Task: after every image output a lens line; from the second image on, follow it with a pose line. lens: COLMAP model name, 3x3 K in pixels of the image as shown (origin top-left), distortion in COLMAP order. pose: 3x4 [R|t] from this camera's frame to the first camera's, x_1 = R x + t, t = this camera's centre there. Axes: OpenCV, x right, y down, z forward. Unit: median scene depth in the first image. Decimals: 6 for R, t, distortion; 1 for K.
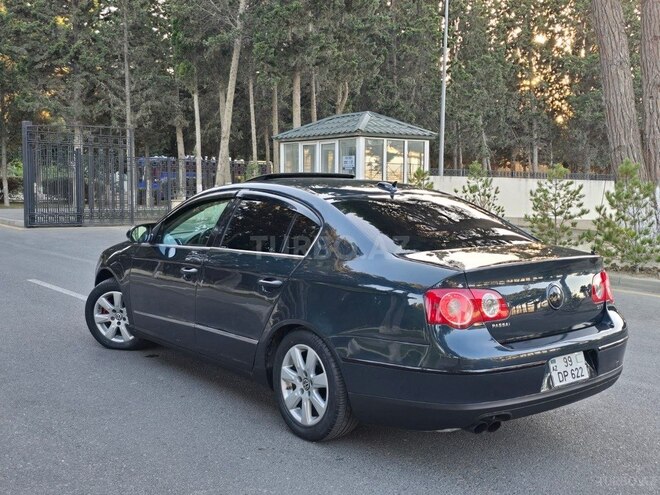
lens RADIAL K [[730.2, 0, 329.6], [0, 730.2, 229.8], [0, 0, 1]] dist [0.071403, -0.012061]
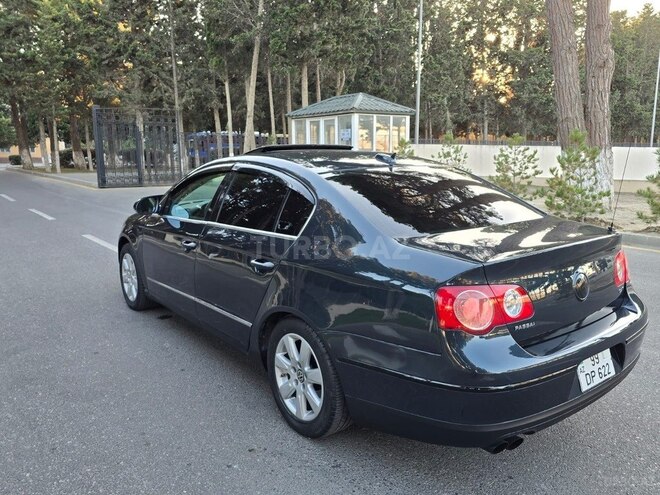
lens RADIAL K [[525.2, 0, 335.2], [0, 525.2, 234.2], [0, 0, 1]] dist [0.060553, -0.066682]
pose [[0.999904, -0.013595, 0.002546, 0.002878], [0.013293, 0.995437, 0.094489, -0.006982], [-0.003819, -0.094446, 0.995523, 0.079090]]
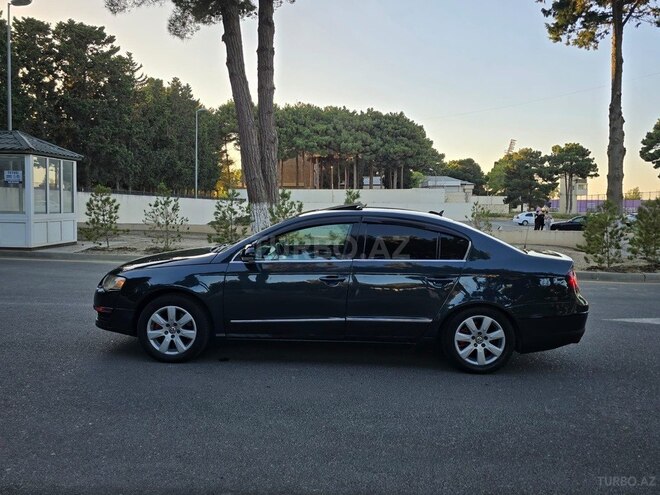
lens RADIAL K [[525.2, 0, 335.2], [0, 525.2, 234.2], [0, 0, 1]] dist [0.060553, -0.066682]
pose [[0.652838, -0.031263, 0.756852, -0.247570], [0.023189, 0.999505, 0.021283, -0.011333], [-0.757143, 0.003656, 0.653239, 0.109979]]
